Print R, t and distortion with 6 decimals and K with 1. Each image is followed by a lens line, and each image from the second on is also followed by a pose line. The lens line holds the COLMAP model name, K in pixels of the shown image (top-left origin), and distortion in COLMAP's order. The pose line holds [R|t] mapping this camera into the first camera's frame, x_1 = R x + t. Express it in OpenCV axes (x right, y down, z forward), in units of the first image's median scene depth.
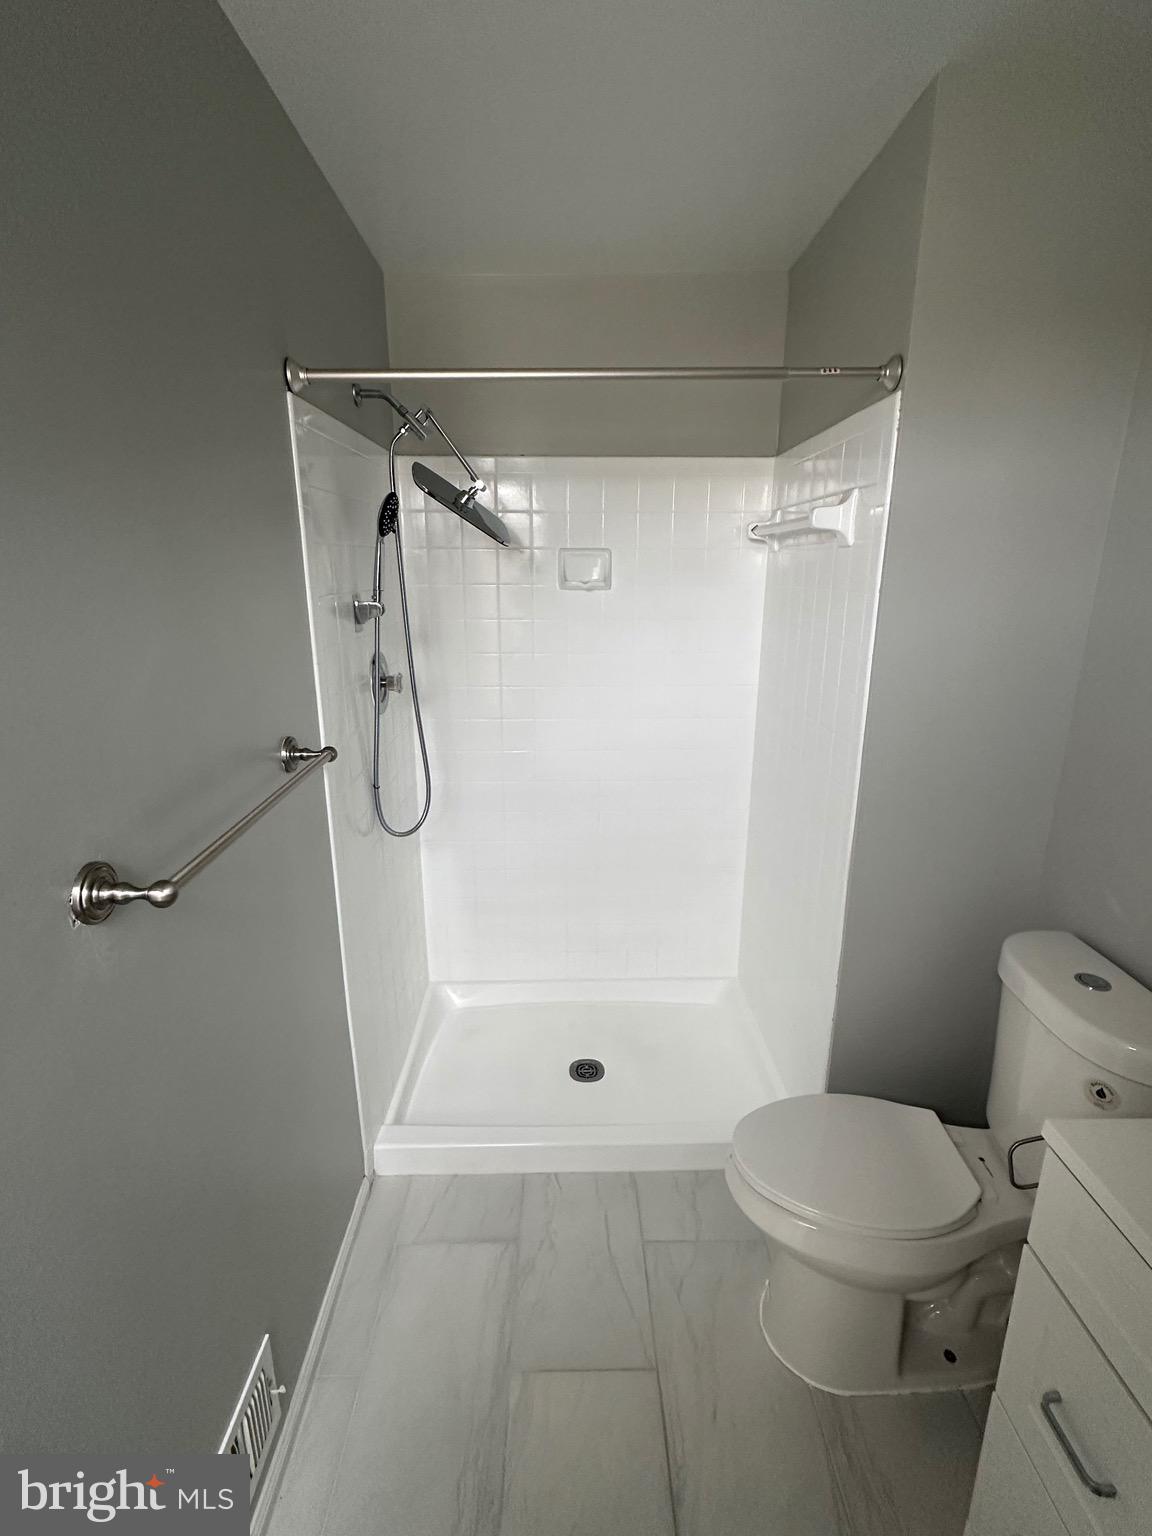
lens RADIAL K [[719.0, 0, 576.0], [0, 719.0, 768.0], [0, 0, 1]] dist [0.000790, -0.000329]
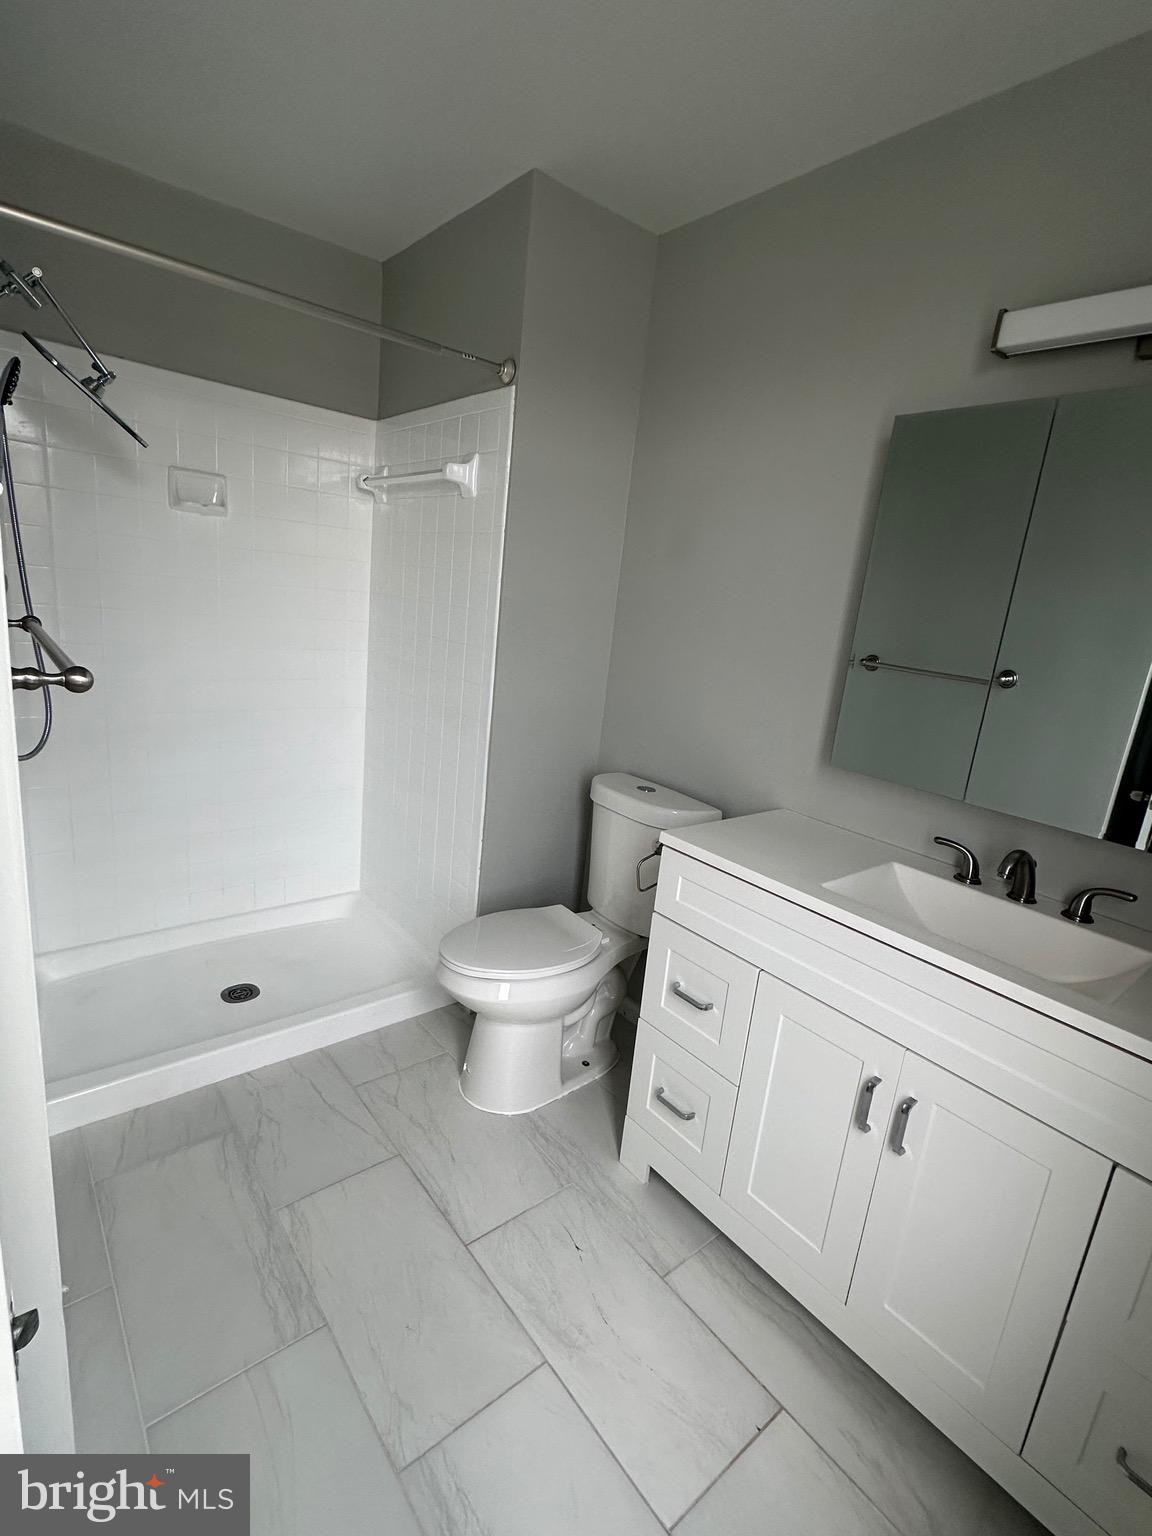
lens RADIAL K [[719.0, 0, 576.0], [0, 719.0, 768.0], [0, 0, 1]] dist [0.000790, -0.000329]
pose [[0.777403, -0.073138, 0.624737, -0.325735], [0.069229, 0.997132, 0.030588, 0.154201], [-0.625182, 0.019471, 0.780236, -0.125410]]
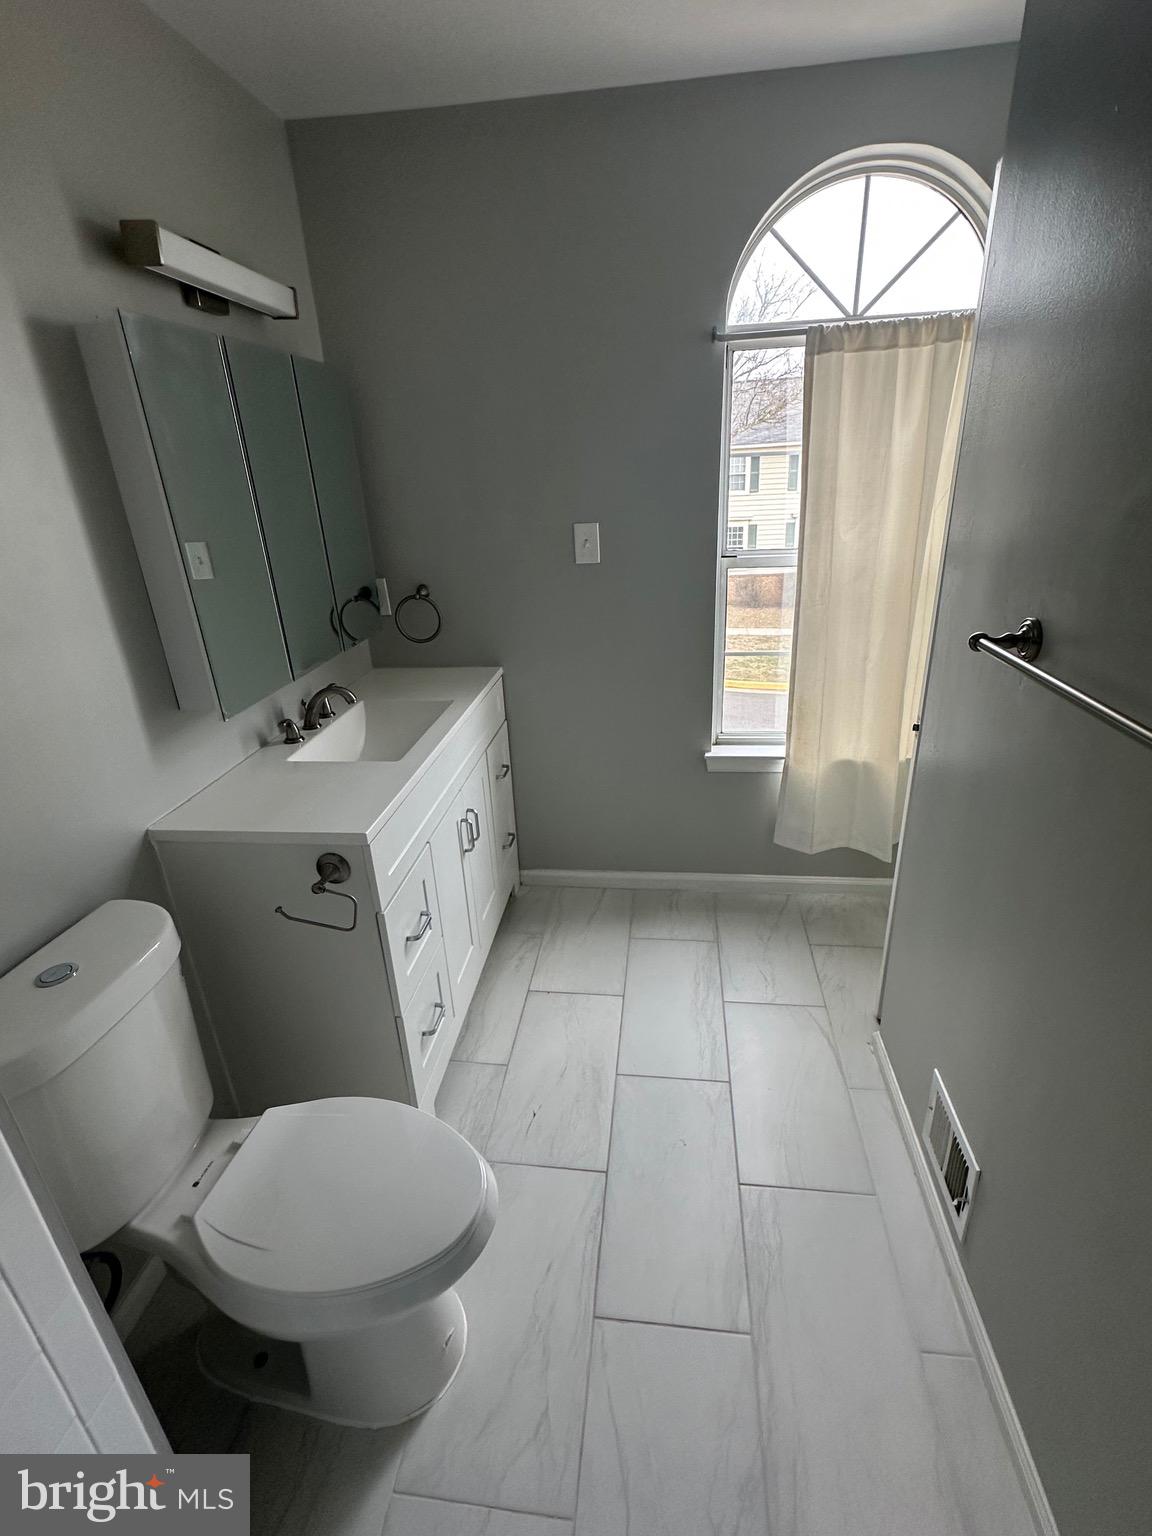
lens RADIAL K [[719.0, 0, 576.0], [0, 719.0, 768.0], [0, 0, 1]] dist [0.000790, -0.000329]
pose [[-0.989265, -0.009017, 0.145851, 0.003974], [0.084001, 0.781618, 0.618075, -0.282504], [-0.119573, 0.623692, -0.772470, 1.146256]]
